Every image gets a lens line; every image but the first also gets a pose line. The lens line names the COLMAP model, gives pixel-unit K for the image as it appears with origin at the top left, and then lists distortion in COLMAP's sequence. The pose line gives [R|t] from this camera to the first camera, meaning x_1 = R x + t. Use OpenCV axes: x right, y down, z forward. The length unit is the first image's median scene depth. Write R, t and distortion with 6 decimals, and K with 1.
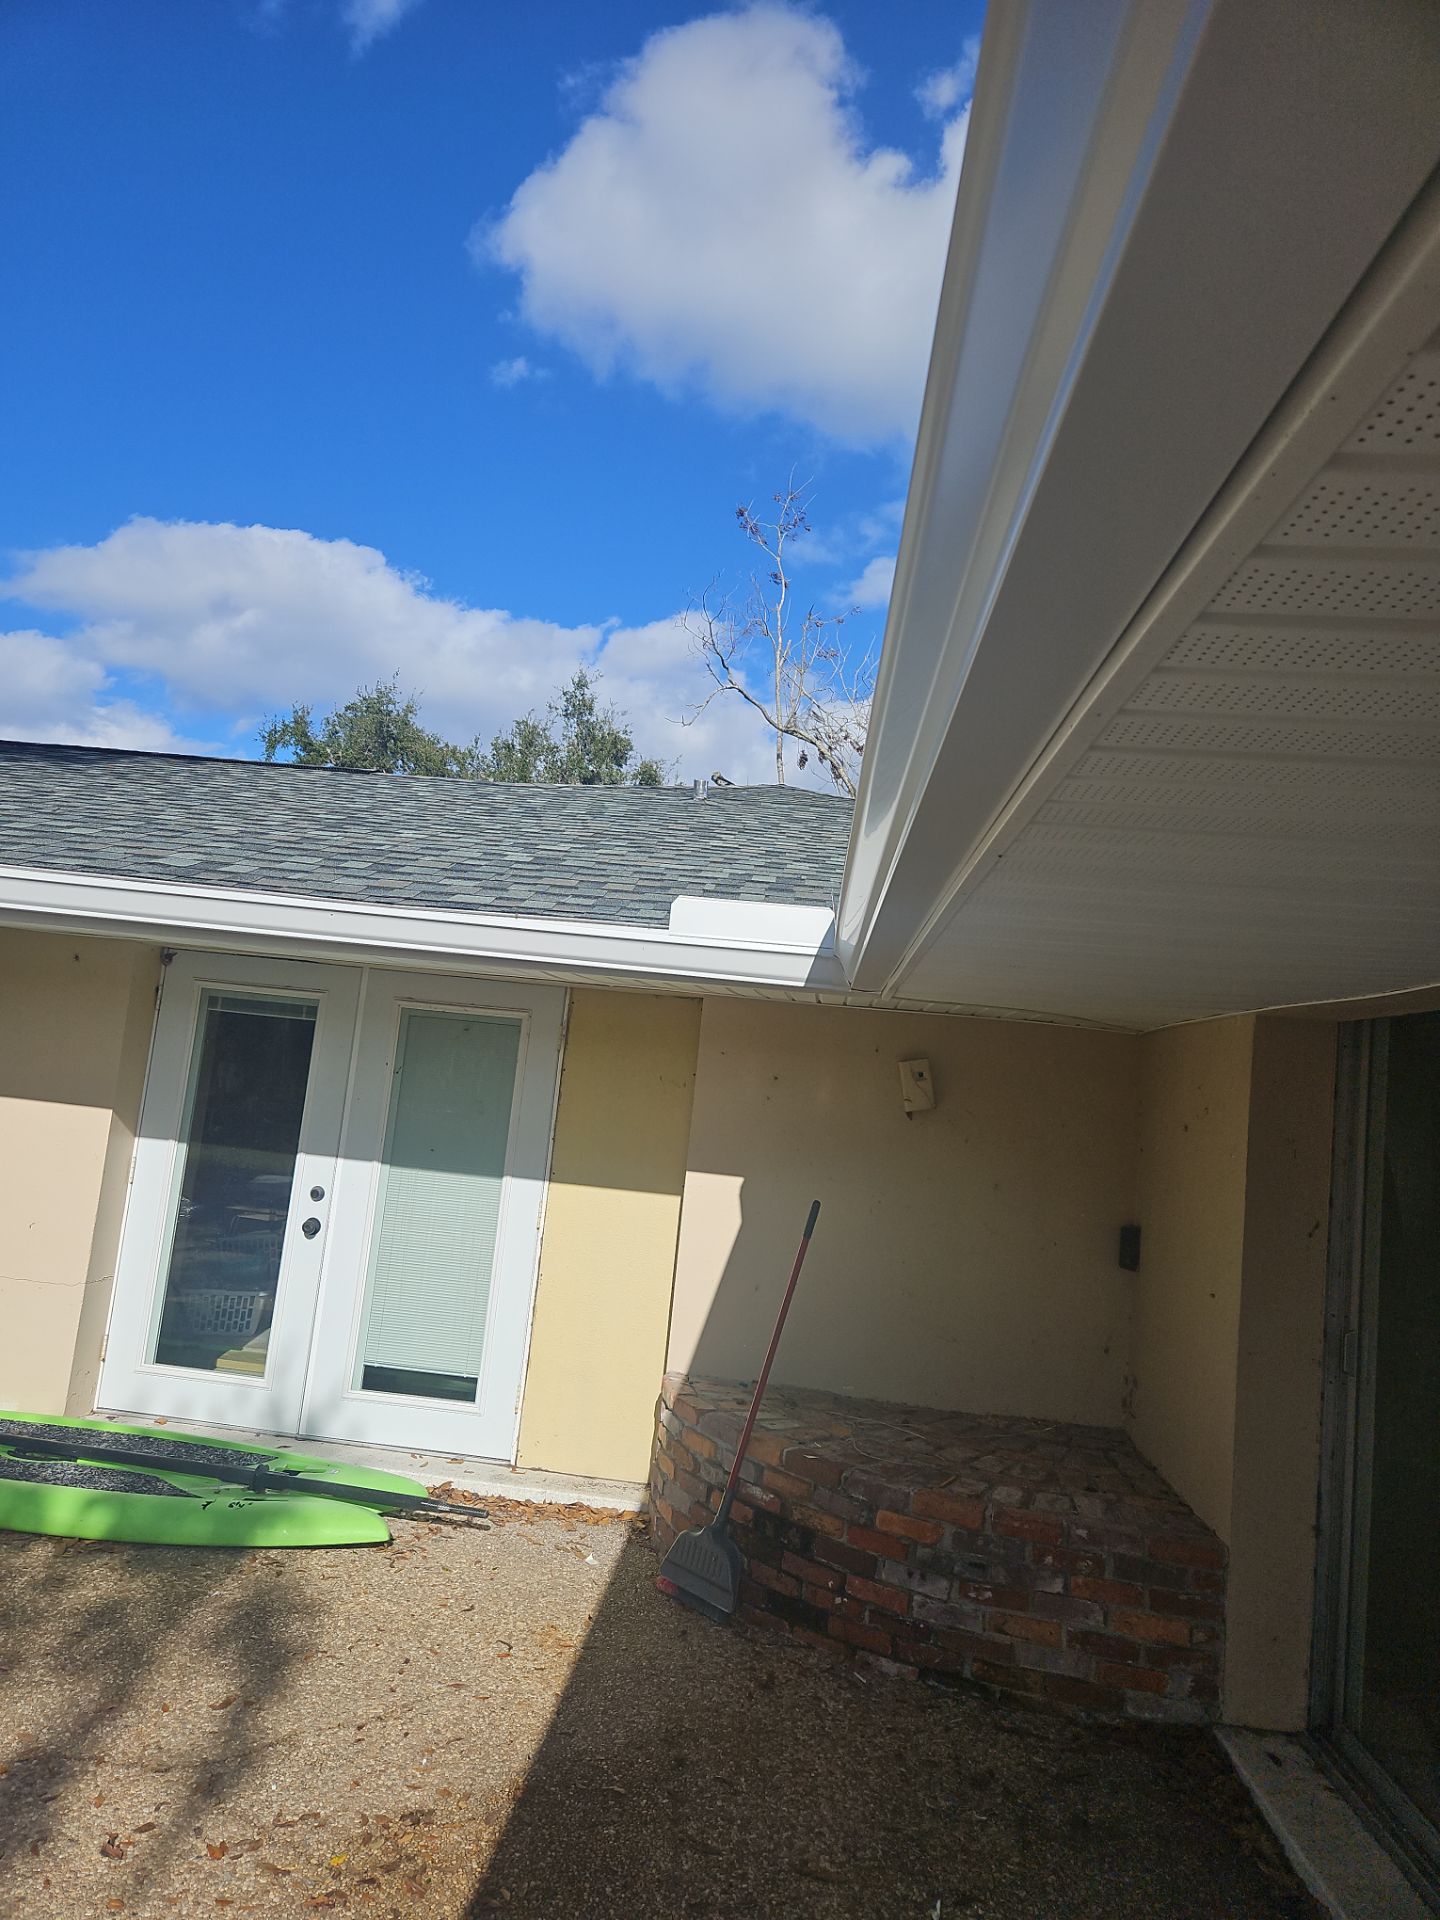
lens RADIAL K [[1281.9, 0, 695.9], [0, 1281.9, 961.8], [0, 0, 1]] dist [0.077741, -0.077995]
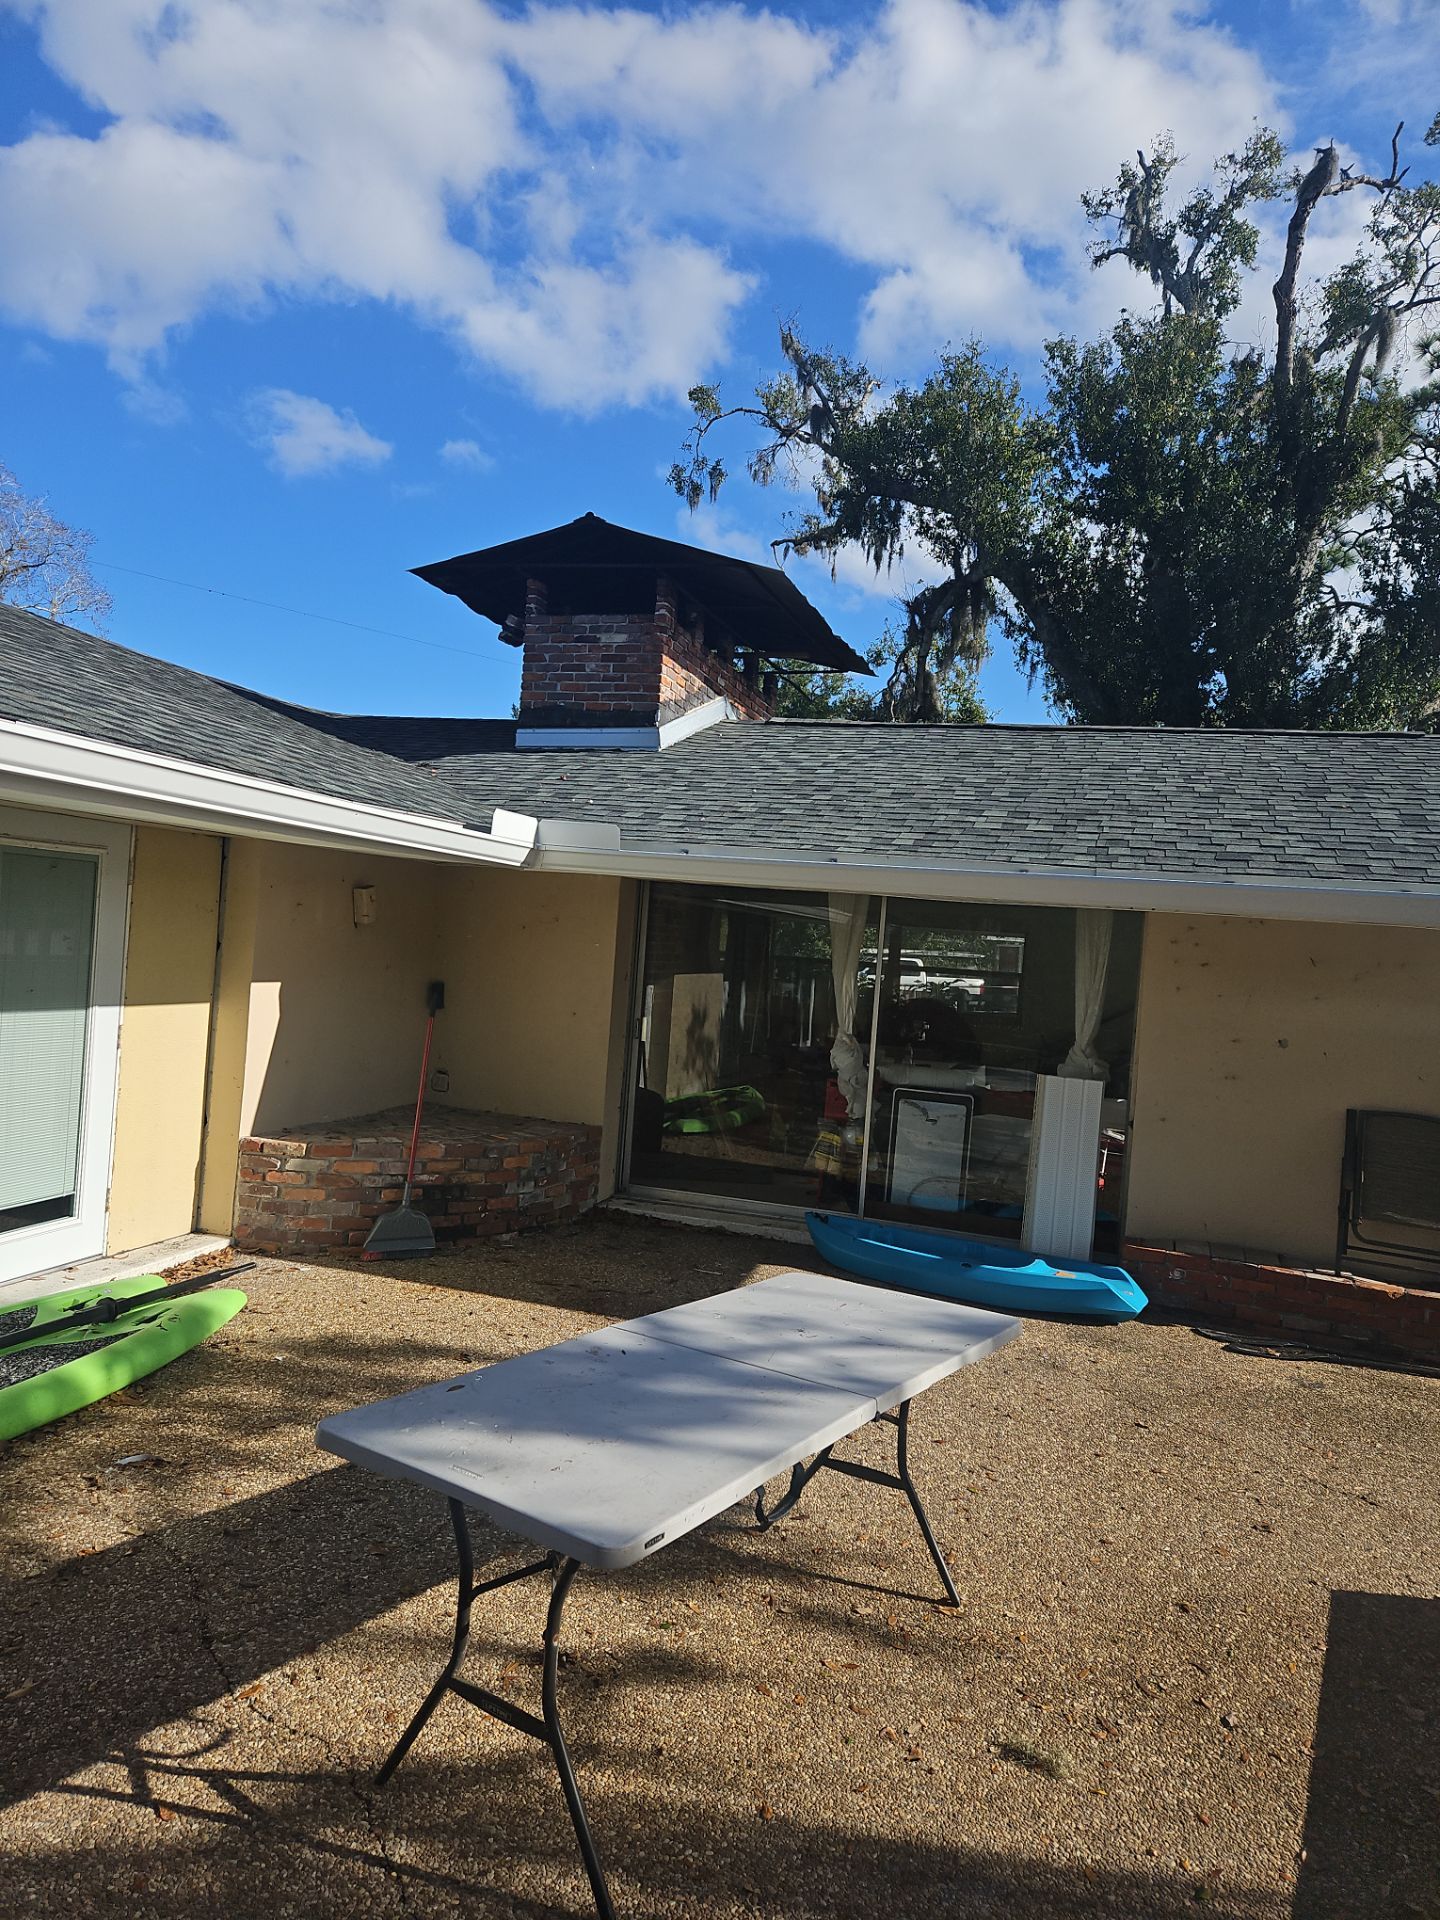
lens RADIAL K [[1281.9, 0, 695.9], [0, 1281.9, 961.8], [0, 0, 1]] dist [0.077741, -0.077995]
pose [[0.219278, -0.101667, 0.970351, -1.442656], [-0.145201, 0.980080, 0.135499, -0.113782], [-0.964797, -0.170608, 0.200148, 0.433048]]
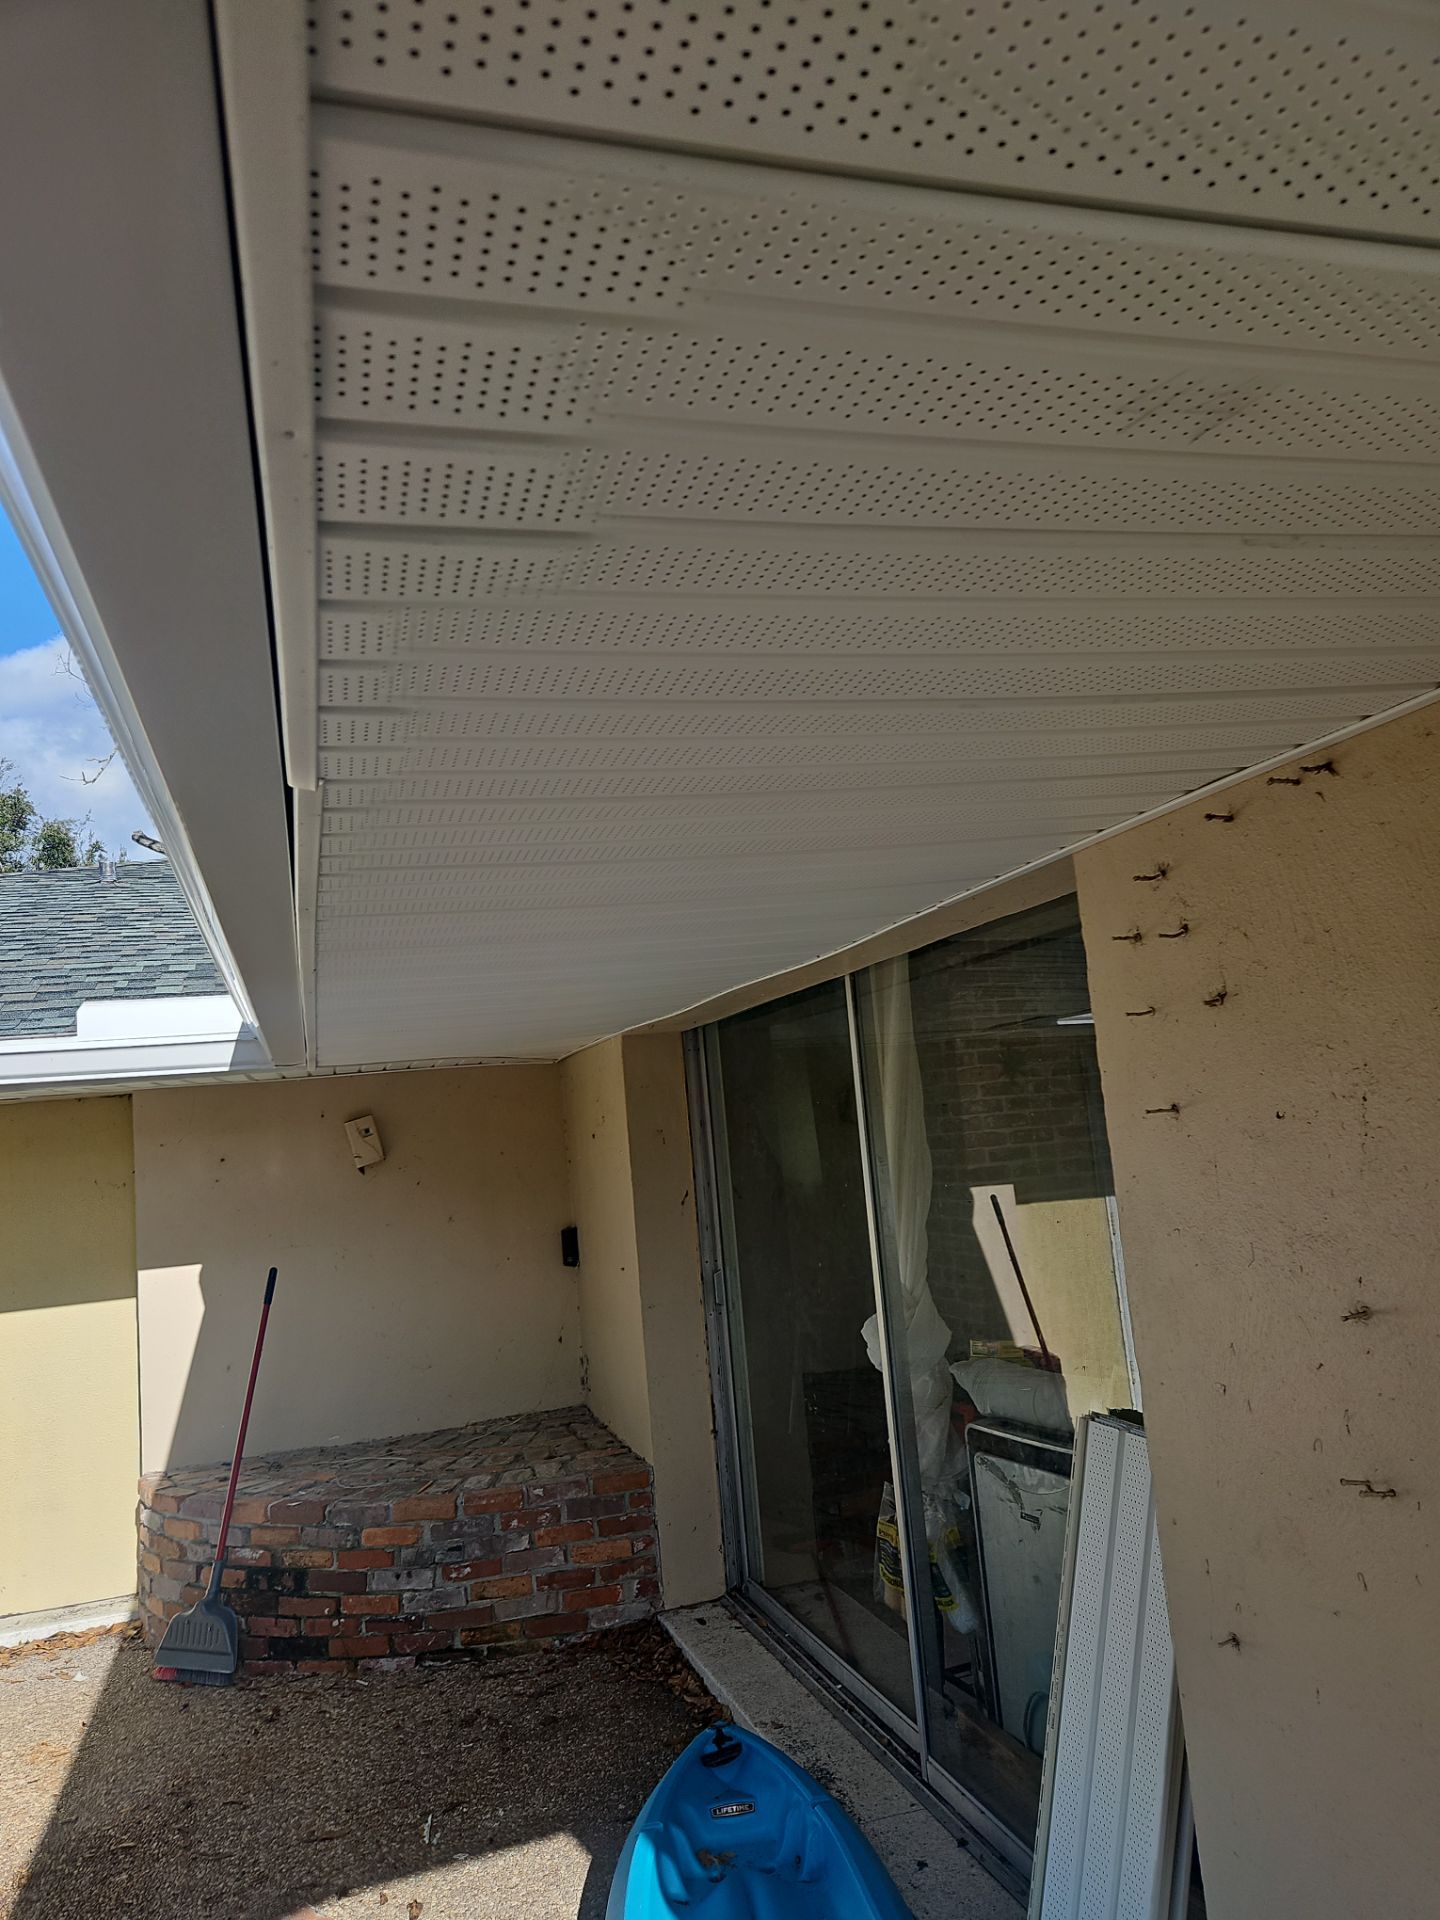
lens RADIAL K [[1349.1, 0, 756.0], [0, 1349.1, 980.9], [0, 0, 1]] dist [0.076489, -0.059392]
pose [[0.903879, -0.130744, 0.407318, 0.029063], [0.136542, 0.990521, 0.014945, -0.011303], [-0.405412, 0.042108, 0.913164, -0.213830]]
